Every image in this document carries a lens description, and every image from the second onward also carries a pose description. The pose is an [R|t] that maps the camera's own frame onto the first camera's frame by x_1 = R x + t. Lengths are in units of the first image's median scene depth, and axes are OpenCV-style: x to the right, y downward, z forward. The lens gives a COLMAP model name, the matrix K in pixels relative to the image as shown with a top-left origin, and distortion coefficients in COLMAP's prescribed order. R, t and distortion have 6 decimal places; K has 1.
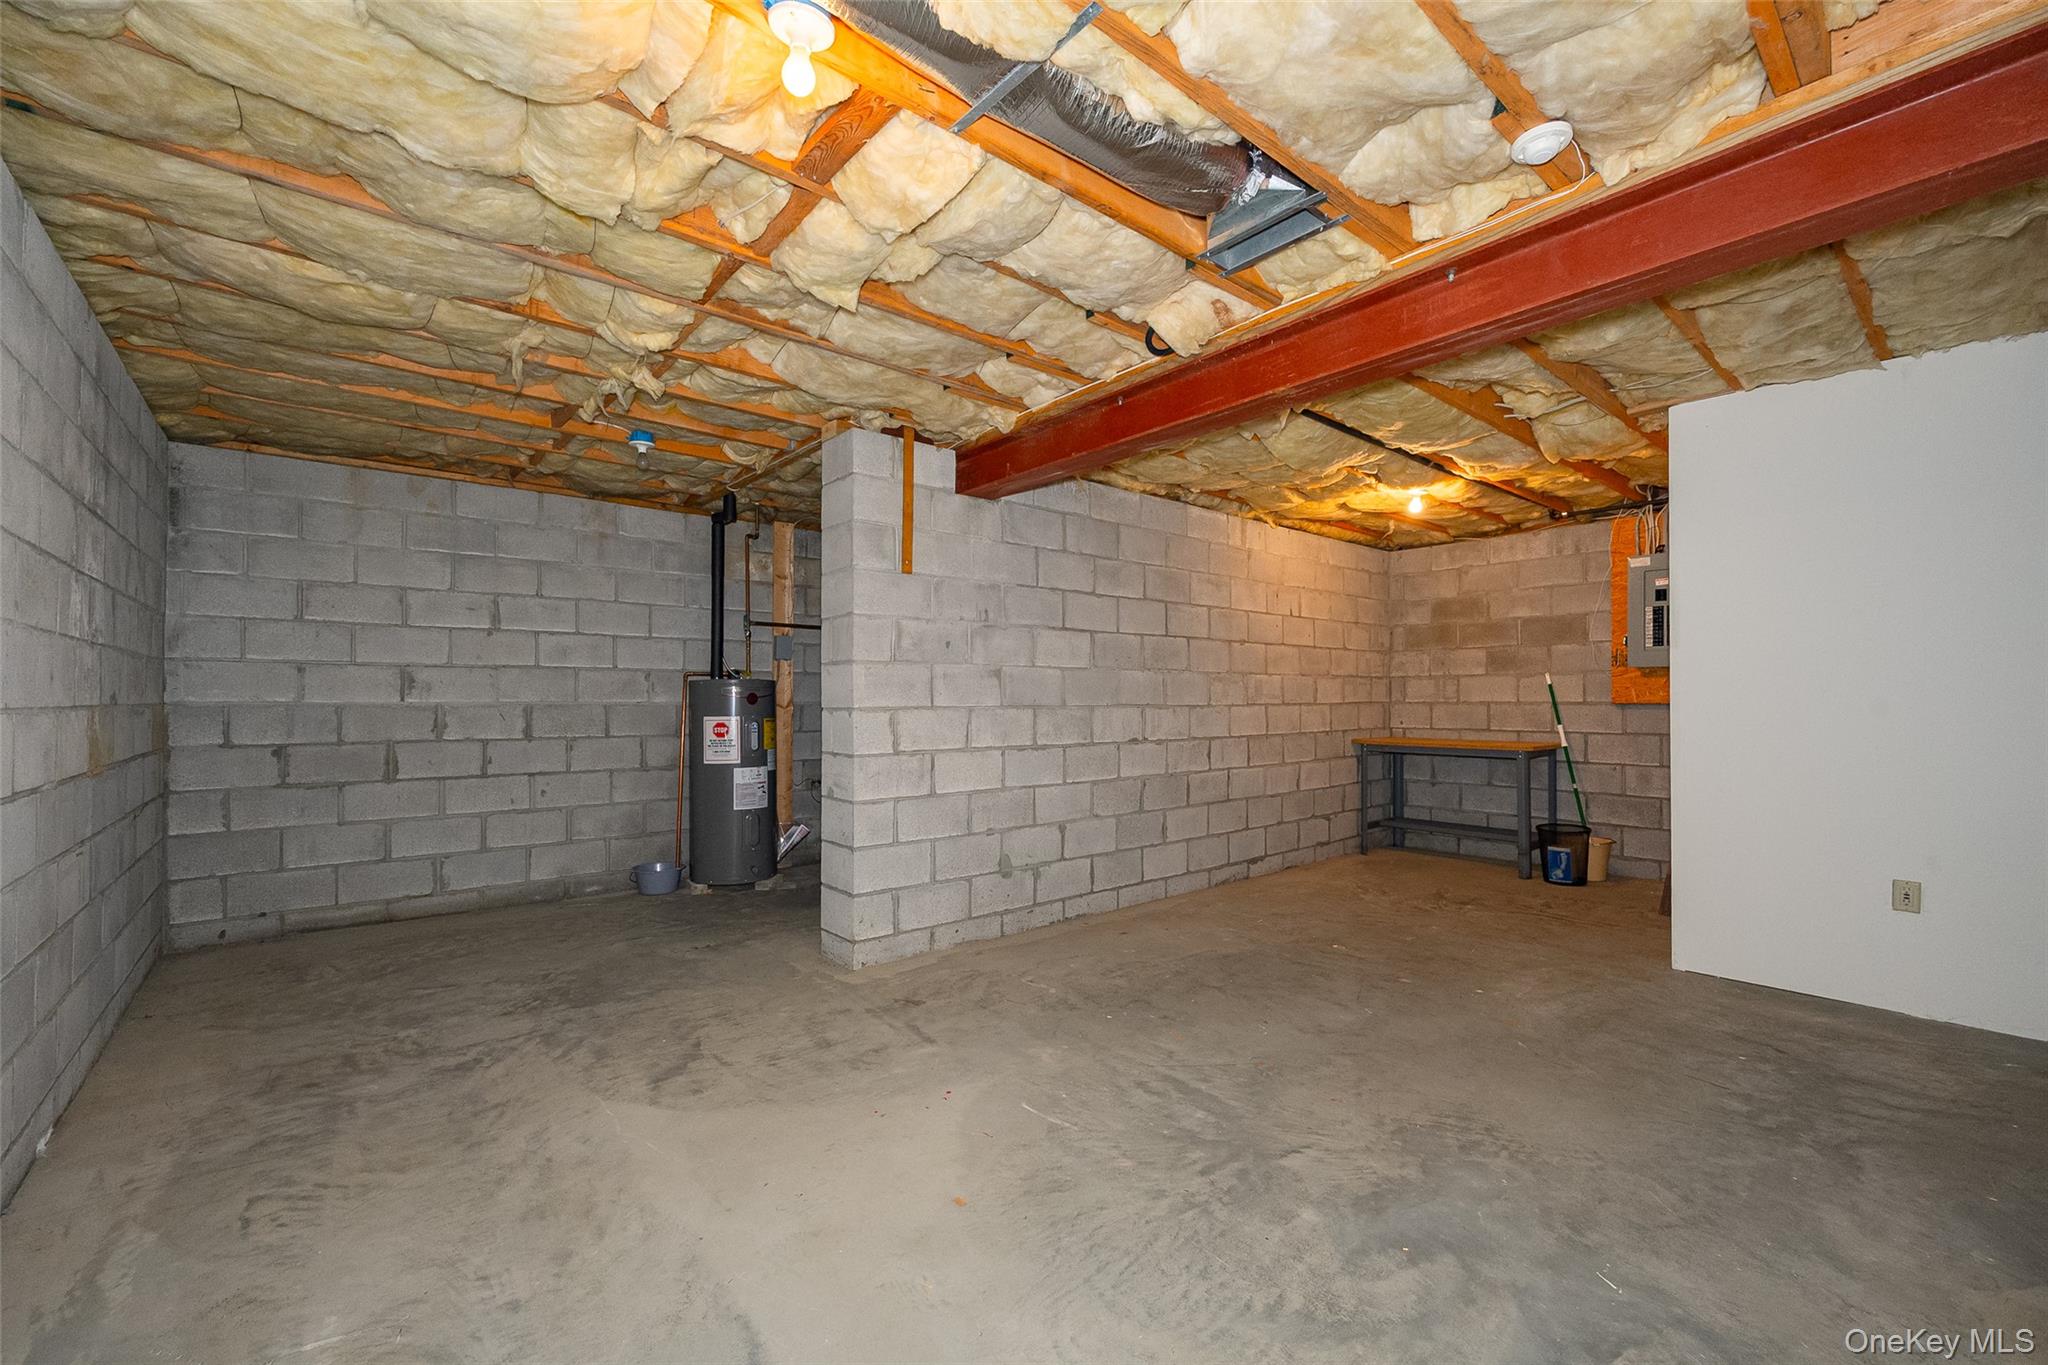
lens RADIAL K [[808.8, 0, 1024.5], [0, 808.8, 692.9], [0, 0, 1]] dist [0.006818, -0.001516]
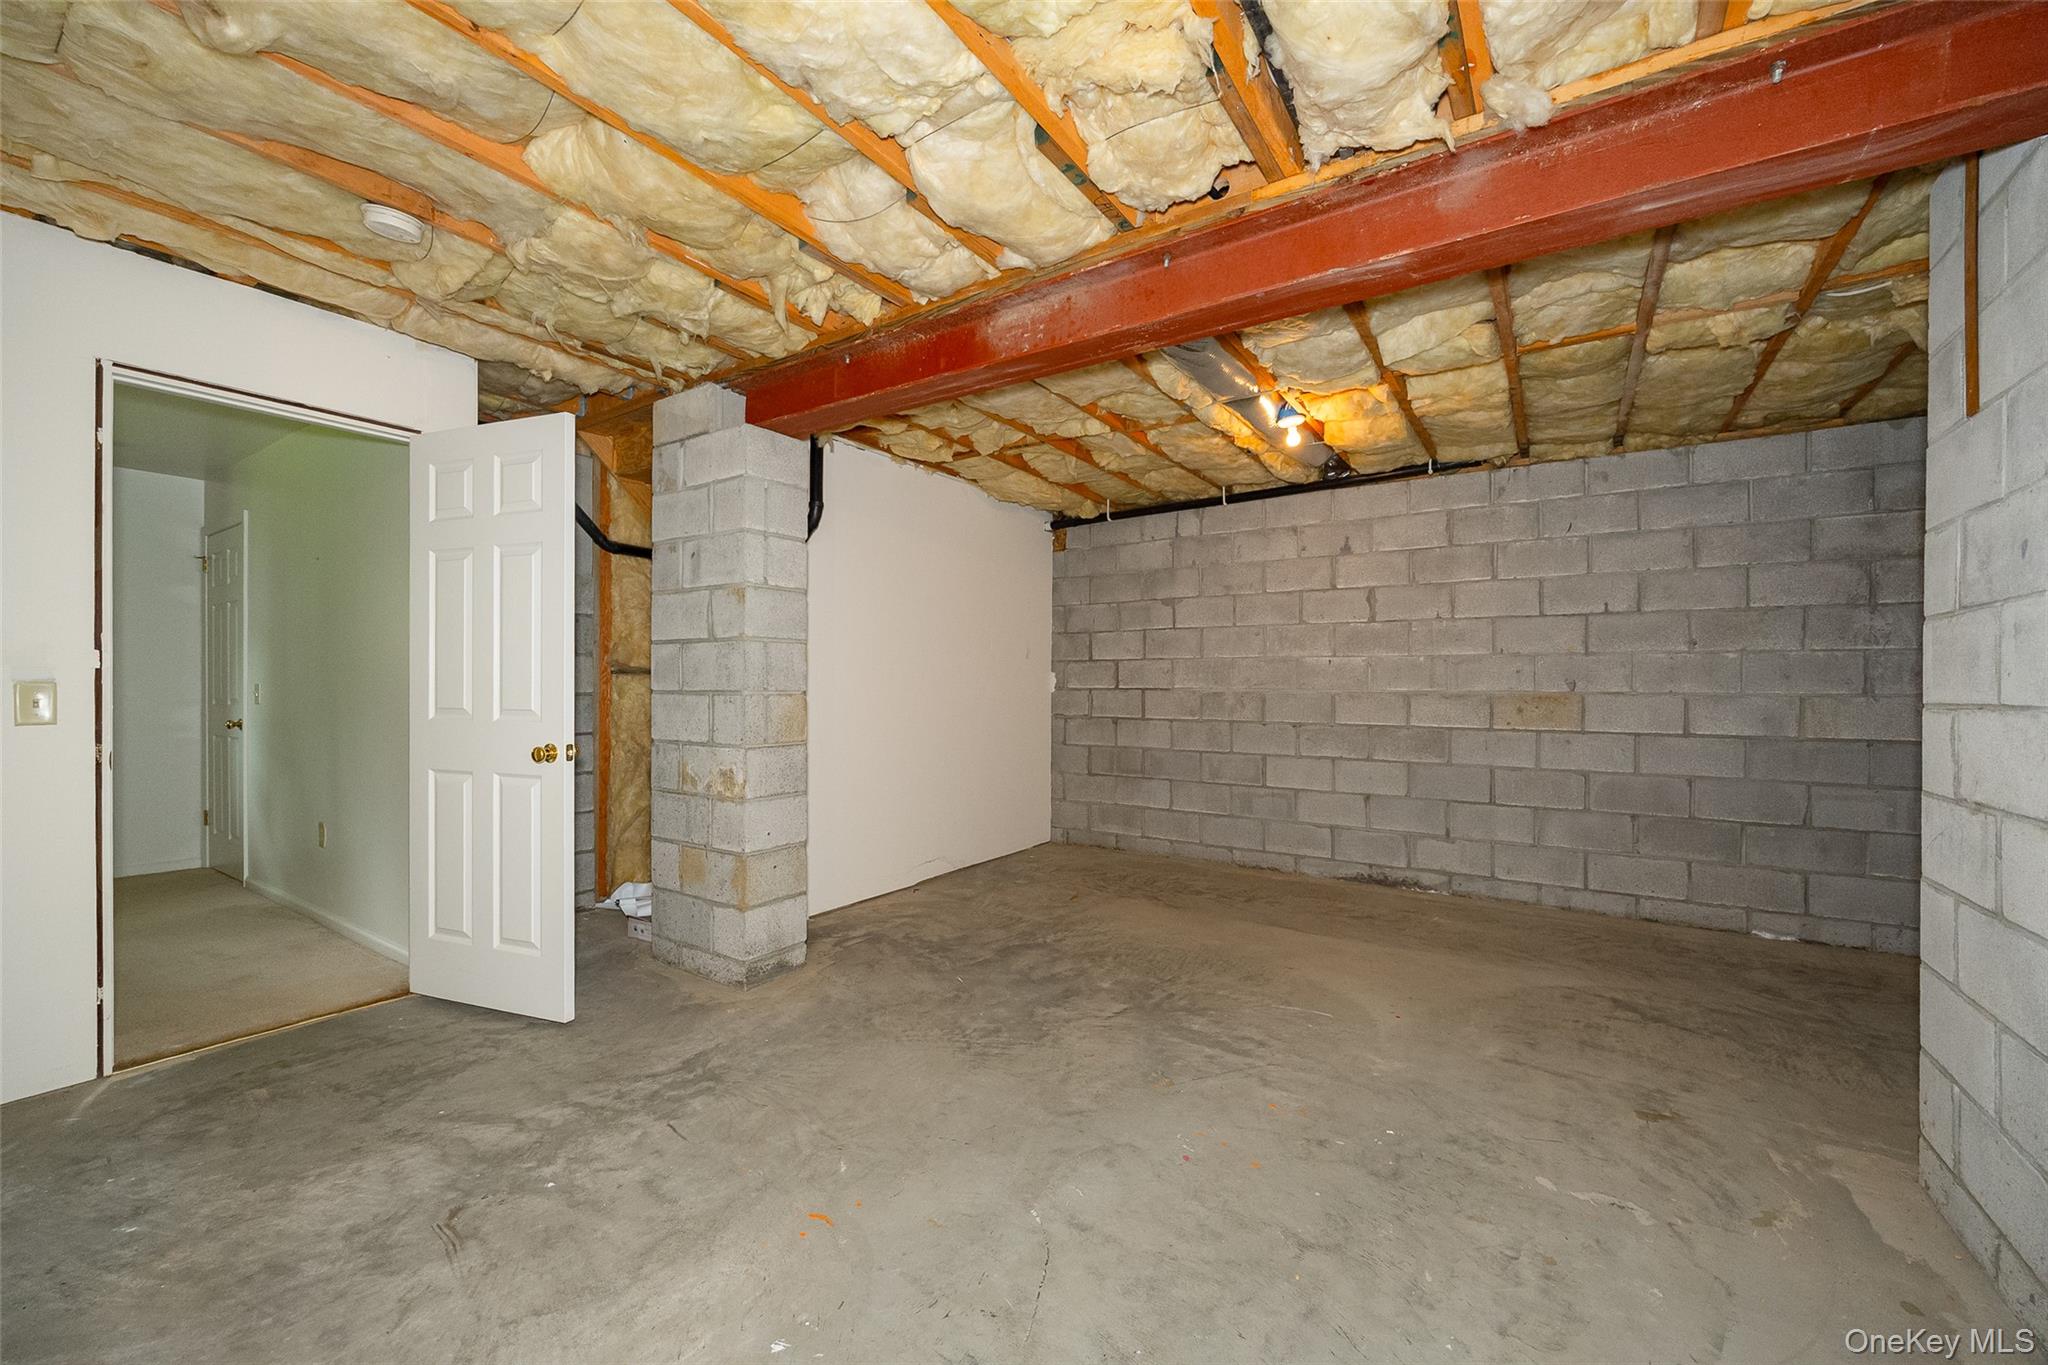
lens RADIAL K [[808.8, 0, 1022.8], [0, 808.8, 687.6], [0, 0, 1]] dist [0.006818, -0.001516]
pose [[-0.960712, -0.005863, -0.277484, 0.746612], [-0.003949, 0.999964, -0.007457, 0.023938], [0.277518, -0.006068, -0.960701, 1.947496]]
